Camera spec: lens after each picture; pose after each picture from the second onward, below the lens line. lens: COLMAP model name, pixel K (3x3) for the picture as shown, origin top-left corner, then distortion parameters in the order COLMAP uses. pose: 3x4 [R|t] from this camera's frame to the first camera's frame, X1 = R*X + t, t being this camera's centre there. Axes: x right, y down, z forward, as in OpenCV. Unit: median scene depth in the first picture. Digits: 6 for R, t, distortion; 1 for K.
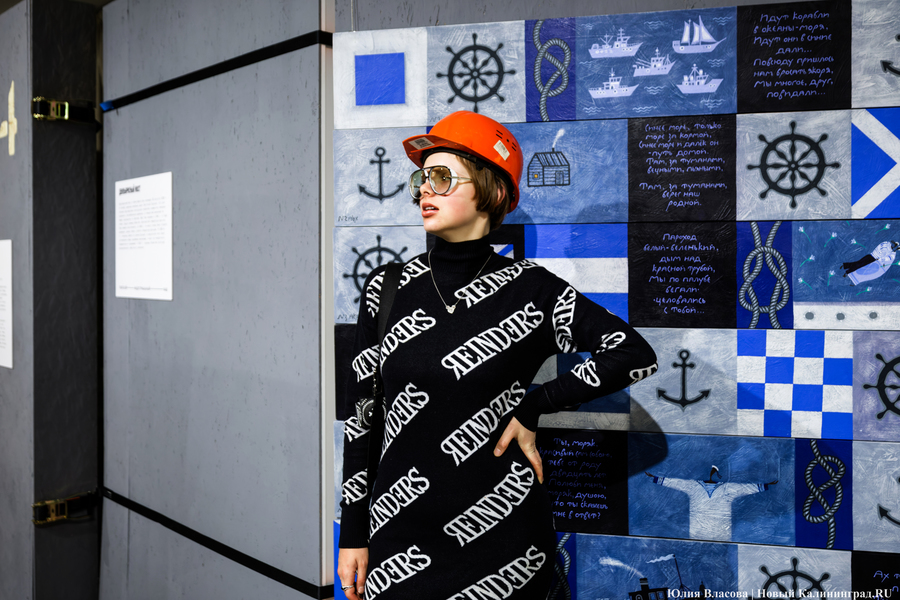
lens RADIAL K [[905.1, 0, 449.7], [0, 905.1, 298.4], [0, 0, 1]] dist [0.000623, 0.000000]
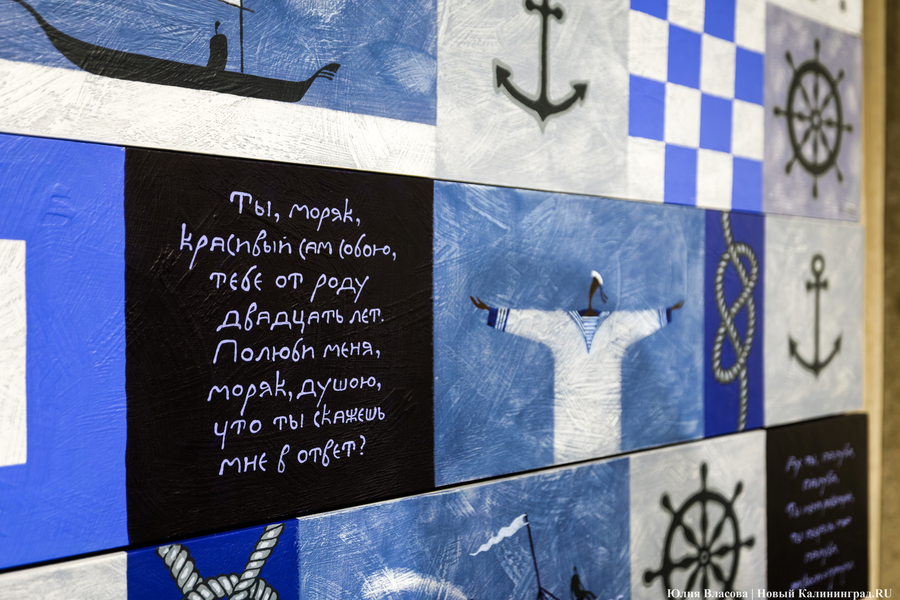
lens RADIAL K [[905.1, 0, 449.8], [0, 905.1, 299.0], [0, 0, 1]] dist [0.000623, 0.000000]
pose [[0.567362, -0.006912, 0.823440, -0.077608], [0.007208, 0.999968, 0.003427, 0.194804], [-0.823437, 0.003991, 0.567394, 0.823752]]
